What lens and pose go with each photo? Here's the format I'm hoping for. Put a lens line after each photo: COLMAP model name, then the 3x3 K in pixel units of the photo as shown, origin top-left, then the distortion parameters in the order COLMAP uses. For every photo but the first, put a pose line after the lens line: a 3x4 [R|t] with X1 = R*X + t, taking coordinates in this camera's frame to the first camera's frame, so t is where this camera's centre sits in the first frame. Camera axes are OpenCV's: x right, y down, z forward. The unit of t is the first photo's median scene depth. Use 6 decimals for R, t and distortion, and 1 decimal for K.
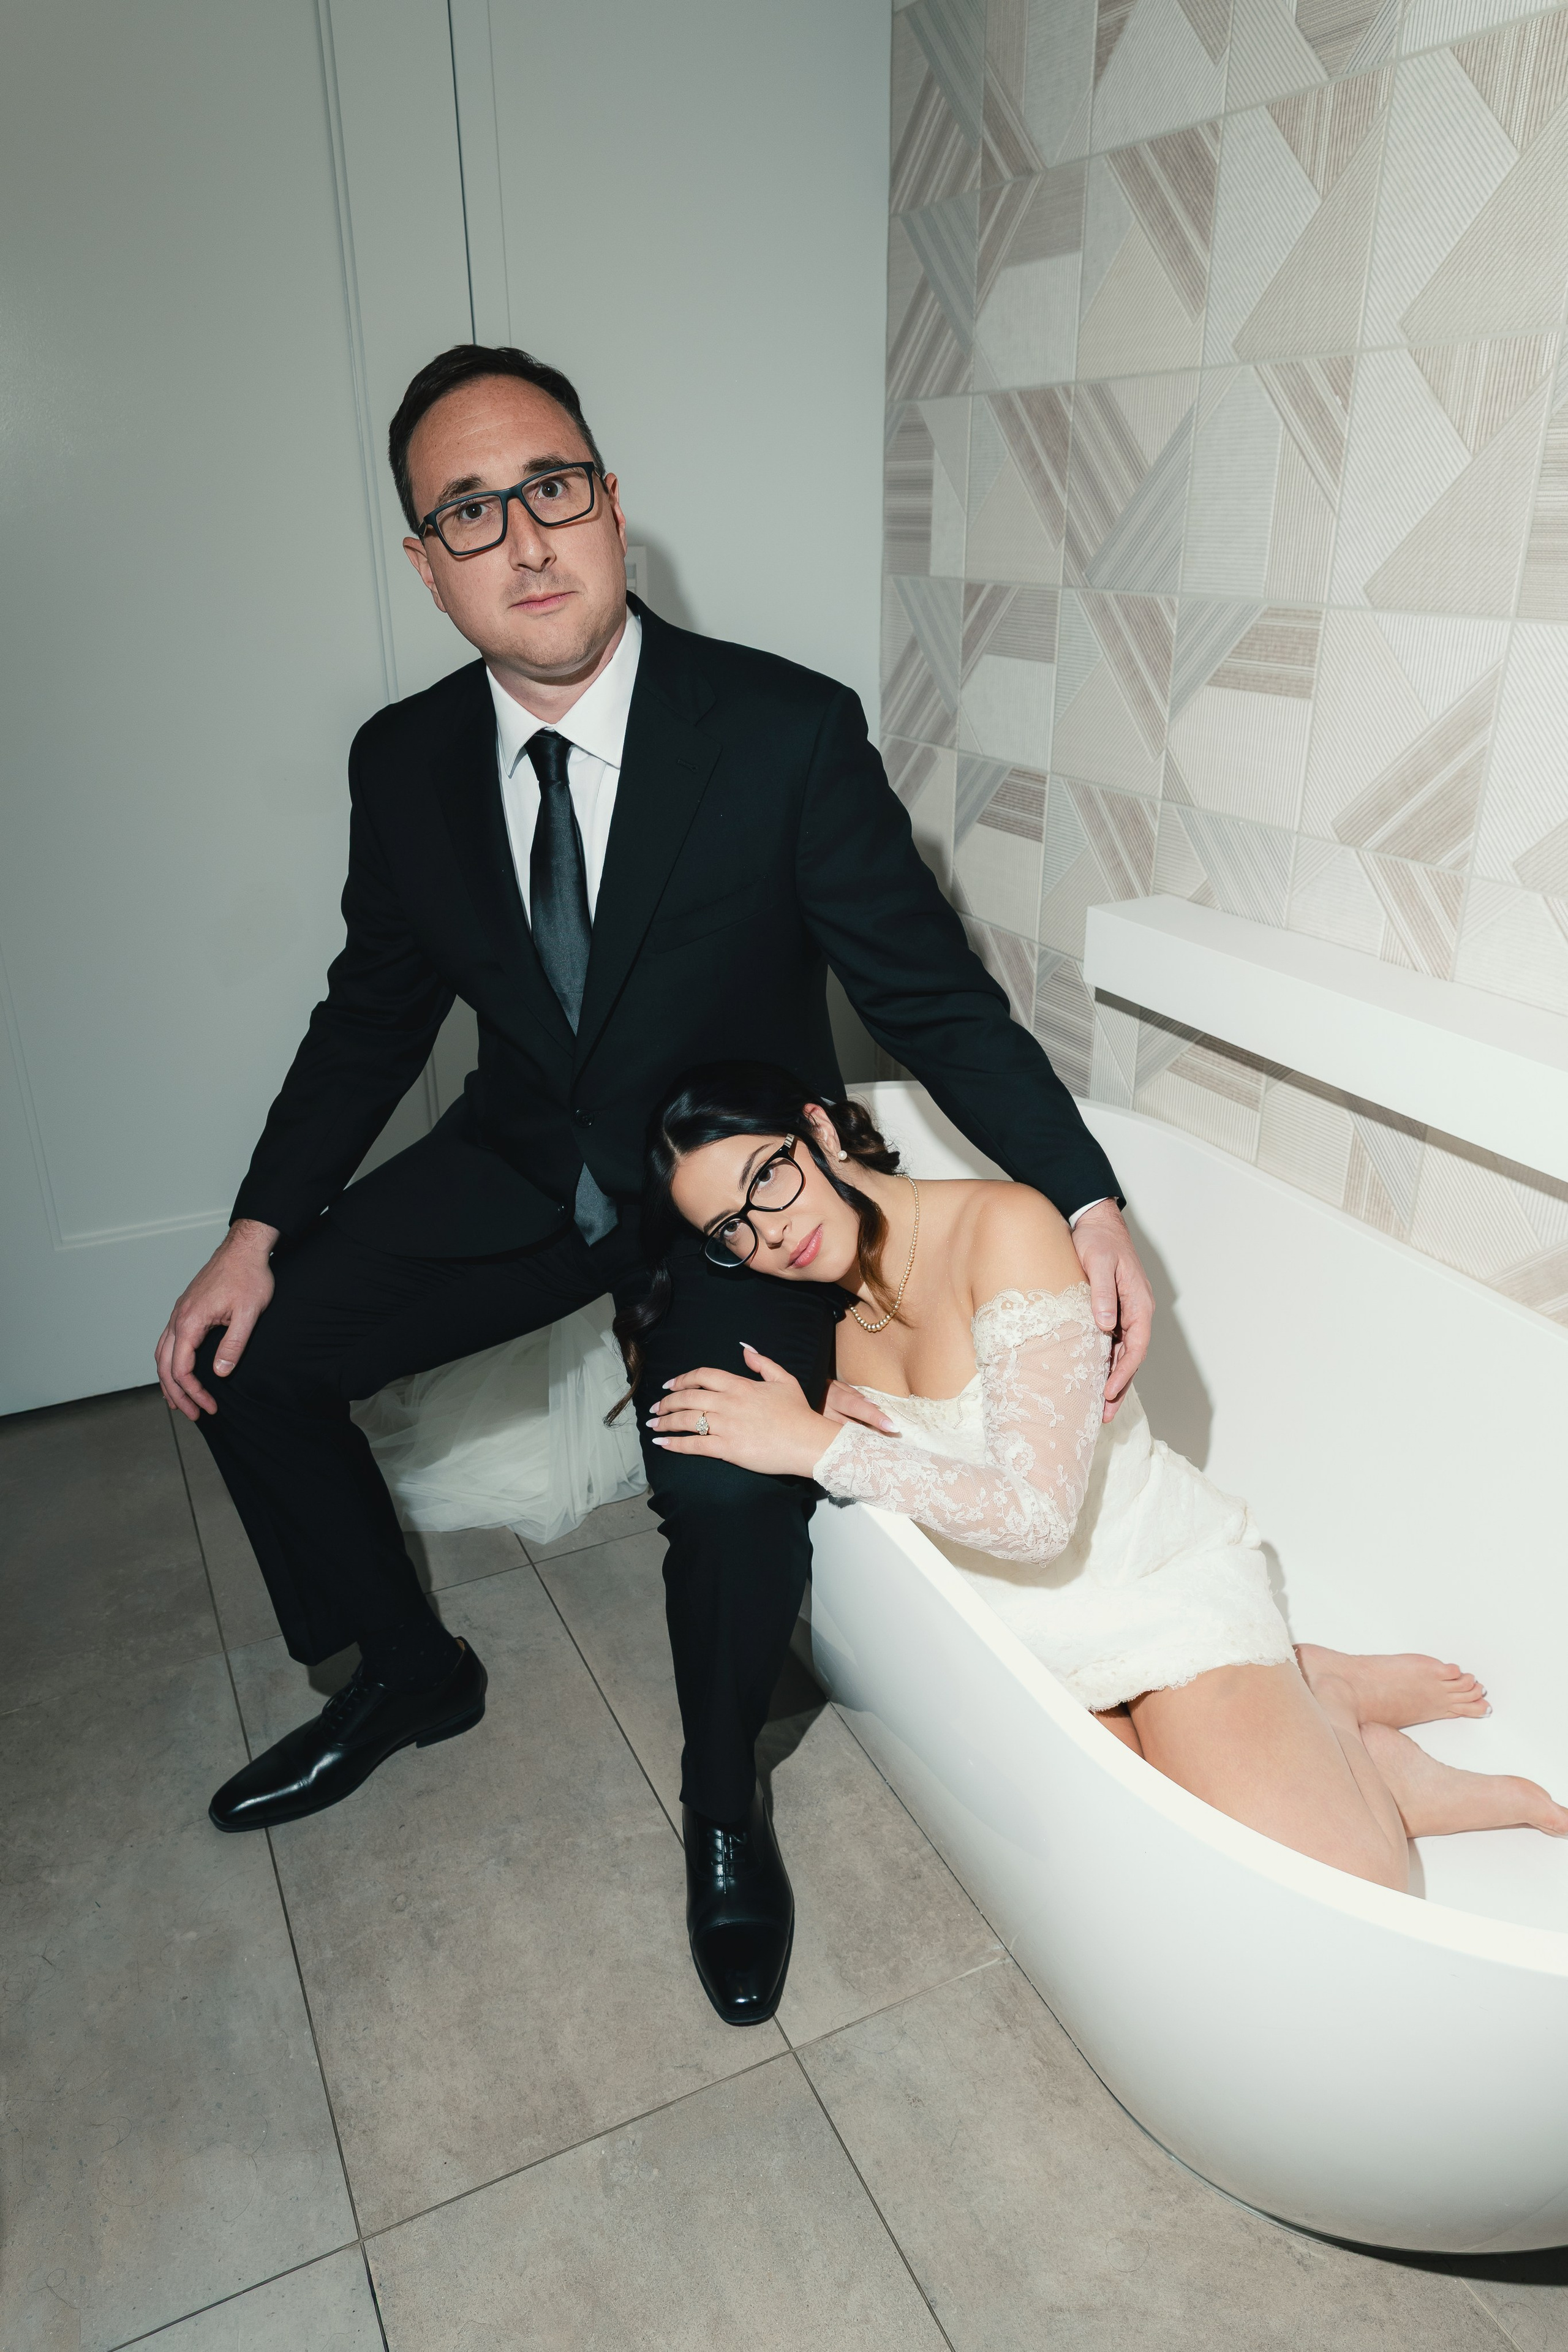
lens RADIAL K [[1609.7, 0, 774.1], [0, 1609.7, 1170.1], [0, 0, 1]] dist [0.043913, -0.001749]
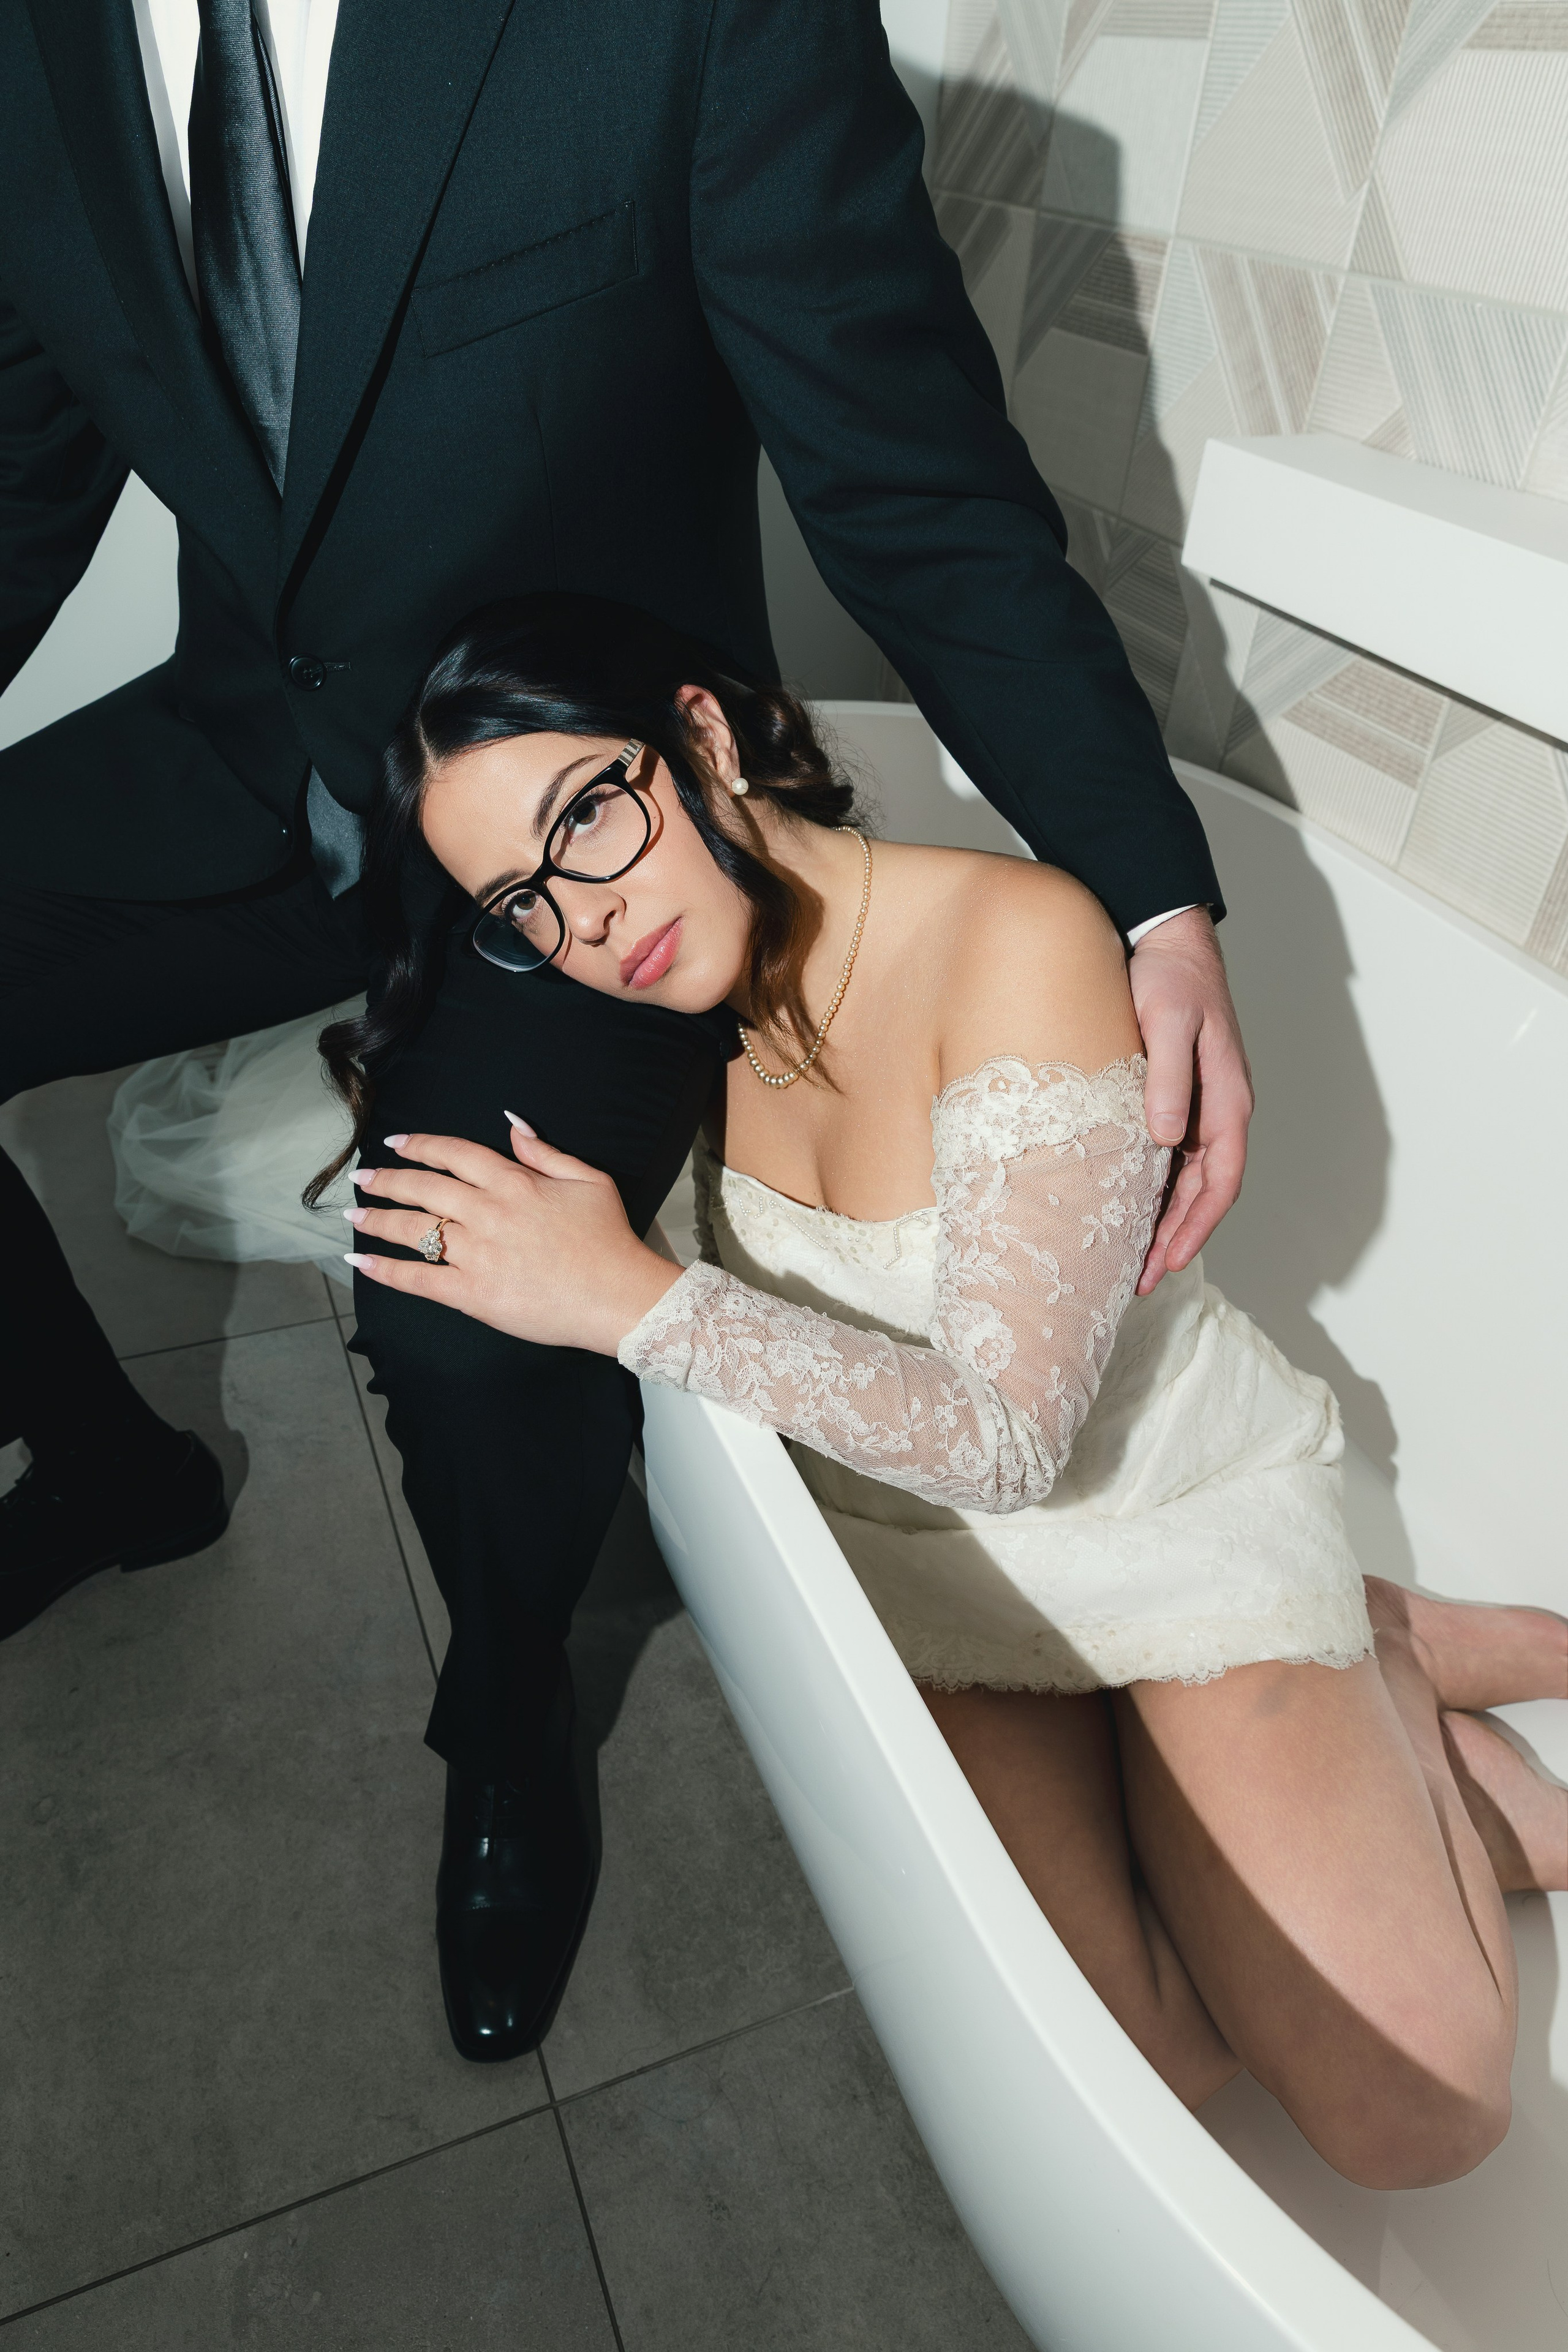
lens RADIAL K [[1663.9, 0, 705.8], [0, 1663.9, 1168.5], [0, 0, 1]] dist [-0.001857, -0.002556]
pose [[0.995058, 0.094447, -0.030659, 0.061390], [-0.085944, 0.973807, 0.210507, -0.001335], [0.049738, -0.206832, 0.977111, 0.408711]]
